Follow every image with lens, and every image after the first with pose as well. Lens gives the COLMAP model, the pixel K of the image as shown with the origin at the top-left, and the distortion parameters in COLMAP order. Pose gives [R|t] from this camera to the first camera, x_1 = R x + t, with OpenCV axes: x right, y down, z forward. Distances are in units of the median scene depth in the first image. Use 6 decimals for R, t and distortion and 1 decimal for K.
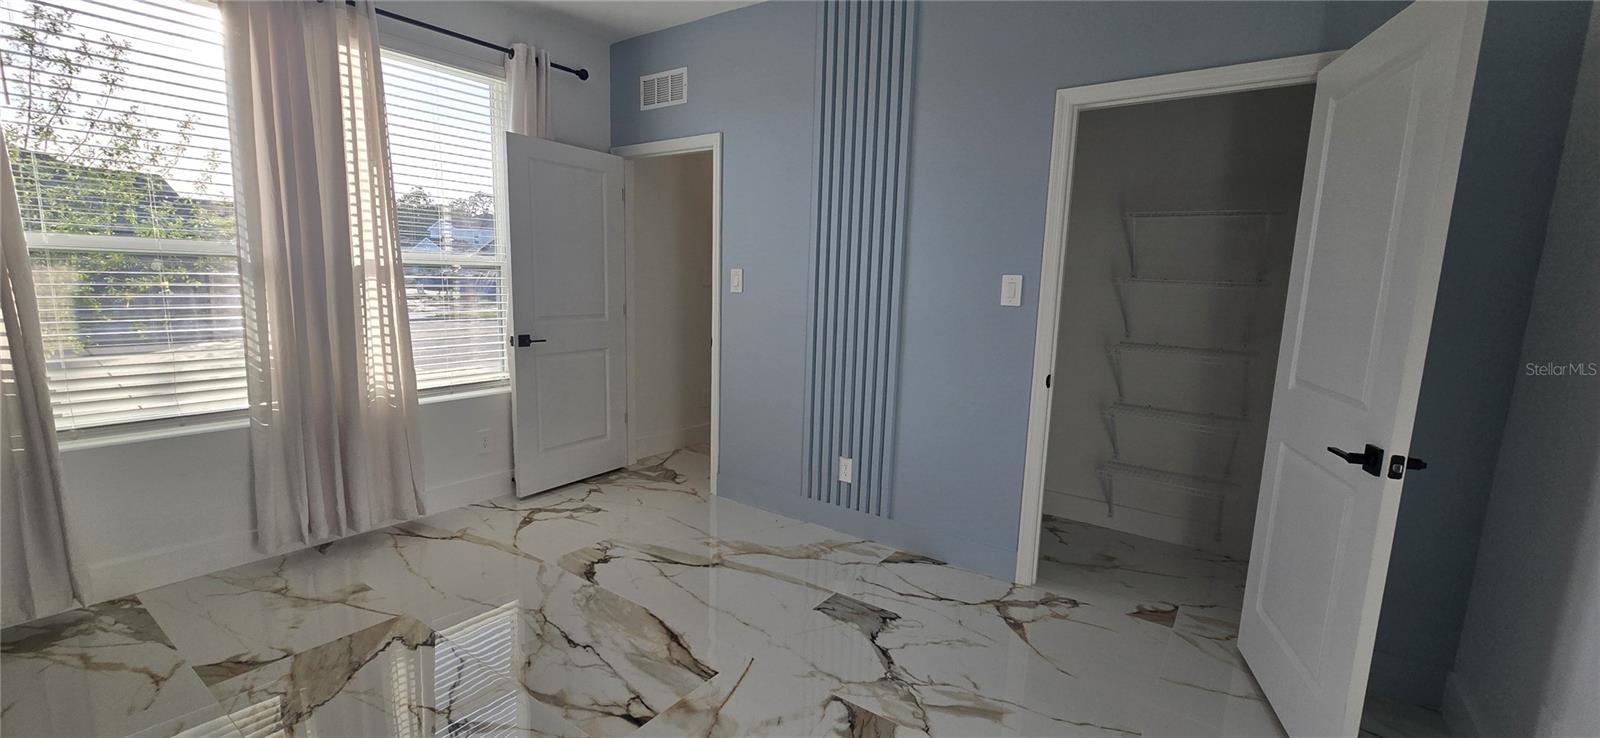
lens RADIAL K [[656.5, 0, 791.1], [0, 656.5, 377.8], [0, 0, 1]] dist [0.000088, -0.000045]
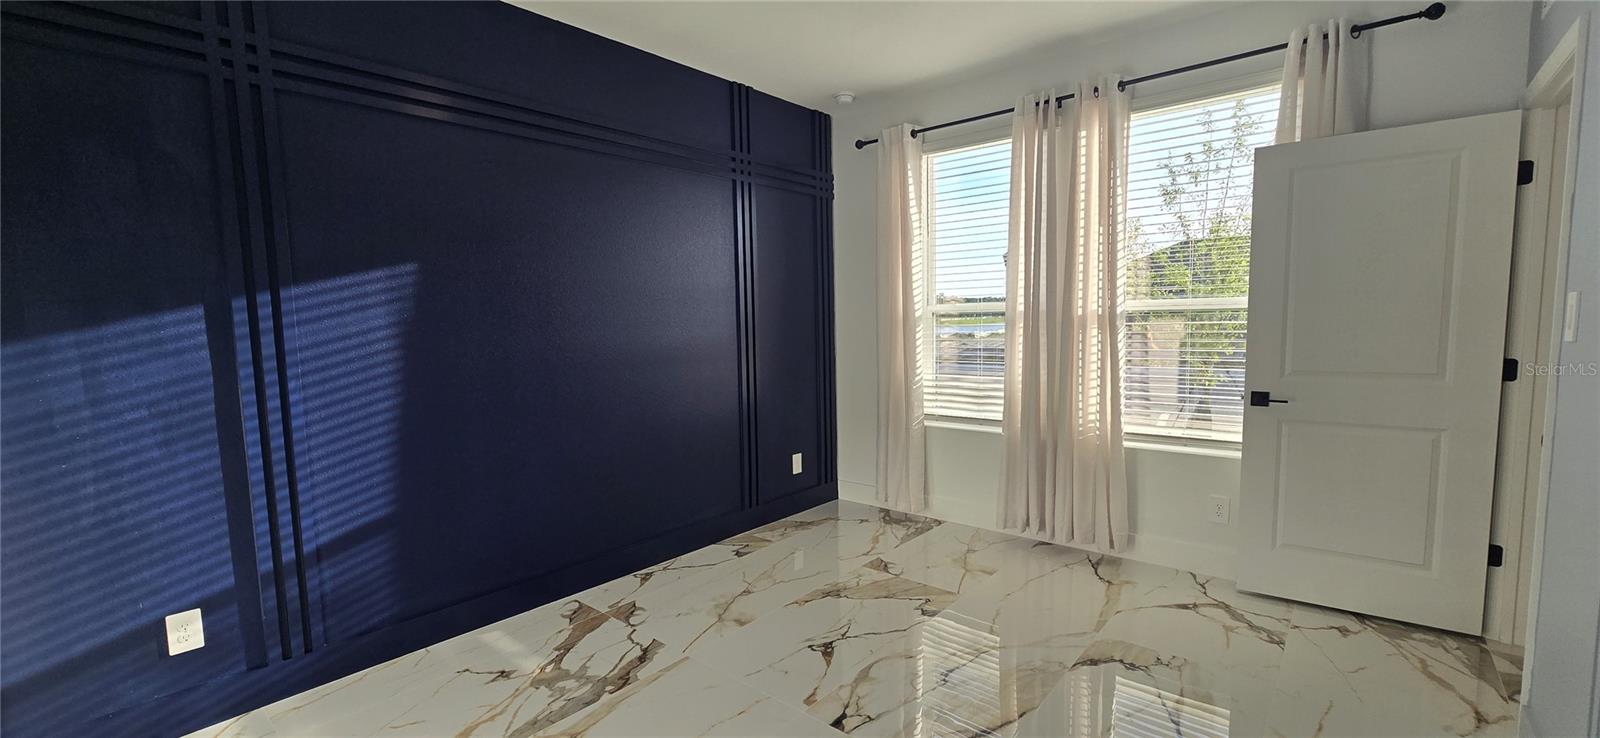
lens RADIAL K [[656.5, 0, 791.1], [0, 656.5, 377.8], [0, 0, 1]] dist [0.000088, -0.000045]
pose [[-0.086501, 0.062895, -0.994264, 0.501433], [-0.135841, 0.987940, 0.074313, -0.072345], [0.986947, 0.141490, -0.076914, 0.558516]]
